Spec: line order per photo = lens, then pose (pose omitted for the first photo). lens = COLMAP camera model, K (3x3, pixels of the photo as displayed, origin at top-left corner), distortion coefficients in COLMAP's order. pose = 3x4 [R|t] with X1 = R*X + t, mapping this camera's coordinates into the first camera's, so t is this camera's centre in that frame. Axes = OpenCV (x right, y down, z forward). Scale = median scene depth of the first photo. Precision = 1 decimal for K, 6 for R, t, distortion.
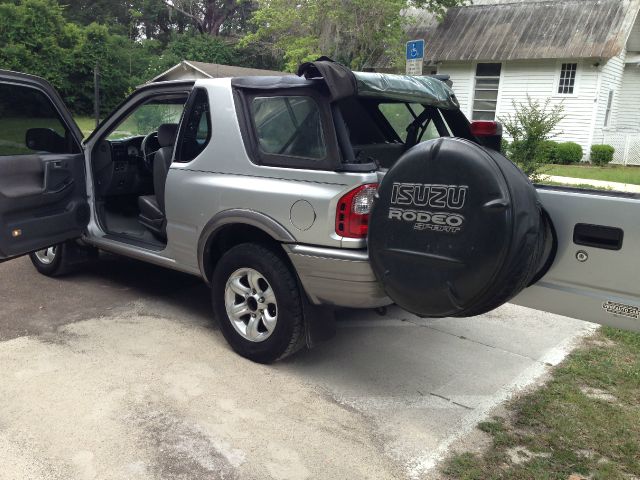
lens RADIAL K [[574.5, 0, 320.0], [0, 574.5, 240.0], [0, 0, 1]] dist [0.124344, -0.217361]
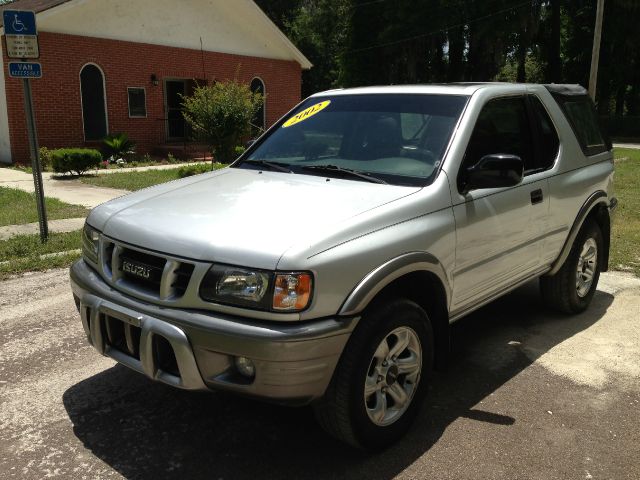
lens RADIAL K [[574.5, 0, 320.0], [0, 574.5, 240.0], [0, 0, 1]] dist [0.124344, -0.217361]
pose [[0.041339, -0.250412, 0.967256, -0.223879], [0.212292, 0.948181, 0.236400, -0.060392], [-0.976331, 0.195569, 0.092357, 0.232117]]
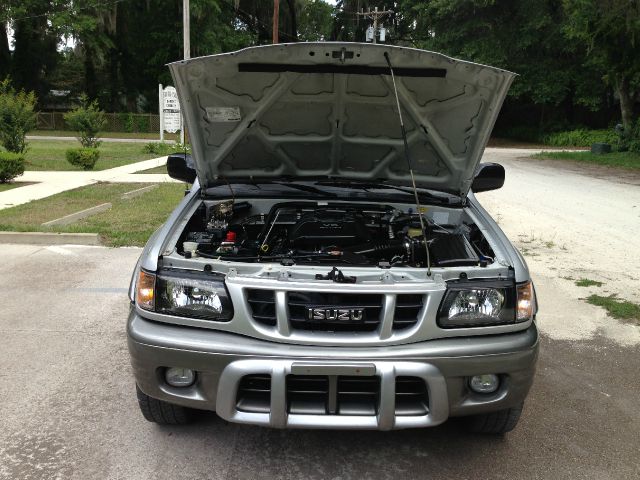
lens RADIAL K [[588.0, 0, 270.1], [0, 588.0, 239.3], [0, 0, 1]] dist [0.133500, -0.222591]
pose [[-0.623109, -0.217744, 0.751214, -0.176263], [0.114576, 0.924692, 0.363065, -0.088944], [-0.773697, 0.312300, -0.551236, 0.355310]]
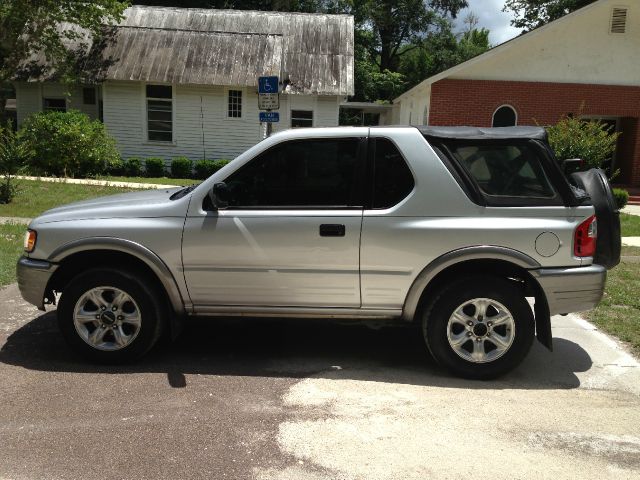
lens RADIAL K [[572.2, 0, 312.3], [0, 572.2, 251.2], [0, 0, 1]] dist [0.116527, -0.202108]
pose [[0.781303, -0.130295, 0.610401, -0.171564], [0.134009, 0.990179, 0.039832, -0.021271], [-0.609596, 0.050678, 0.791091, 0.050124]]
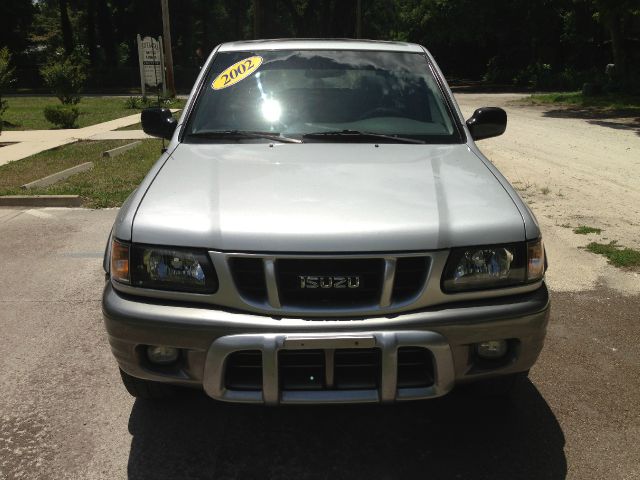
lens RADIAL K [[576.4, 0, 280.9], [0, 576.4, 241.5], [0, 0, 1]] dist [0.131092, -0.223305]
pose [[-0.656404, -0.257432, 0.709128, -0.165623], [0.133509, 0.885501, 0.445043, -0.085137], [-0.742502, 0.386802, -0.546877, 0.345986]]
